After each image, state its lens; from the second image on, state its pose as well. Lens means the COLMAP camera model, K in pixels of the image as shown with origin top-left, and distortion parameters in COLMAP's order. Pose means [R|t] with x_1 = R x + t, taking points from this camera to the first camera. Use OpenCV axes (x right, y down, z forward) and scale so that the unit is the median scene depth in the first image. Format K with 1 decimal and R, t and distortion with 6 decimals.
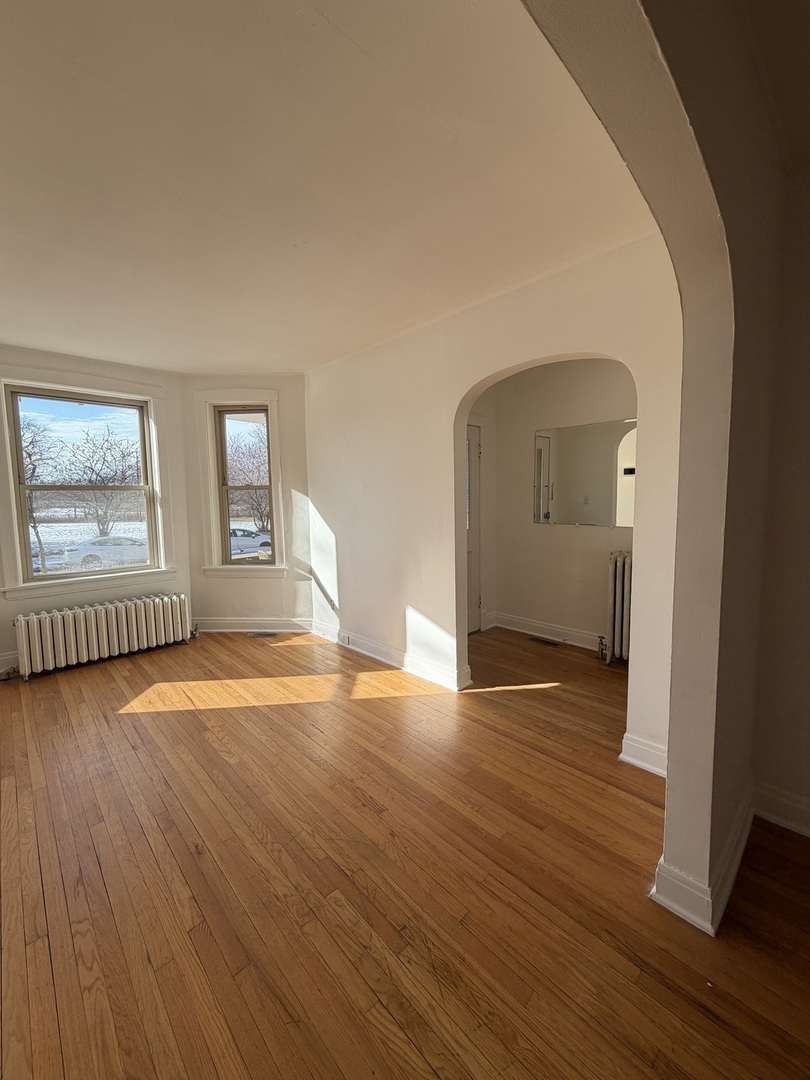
lens RADIAL K [[428.7, 0, 403.8], [0, 428.7, 535.1], [0, 0, 1]] dist [0.000015, 0.000262]
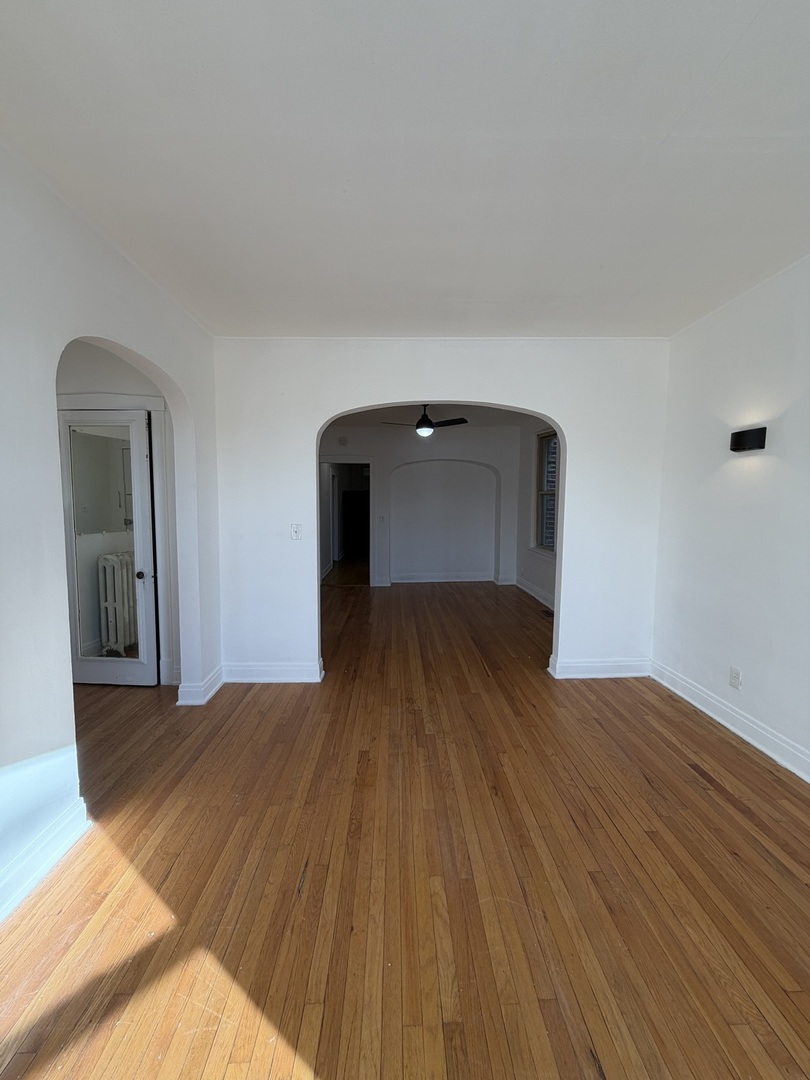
lens RADIAL K [[428.7, 0, 405.8], [0, 428.7, 533.8], [0, 0, 1]] dist [0.000015, 0.000262]
pose [[-0.744592, -0.035450, 0.666578, -0.597610], [0.068422, 0.989276, 0.129042, -0.089552], [-0.664004, 0.141692, -0.734181, 1.089645]]
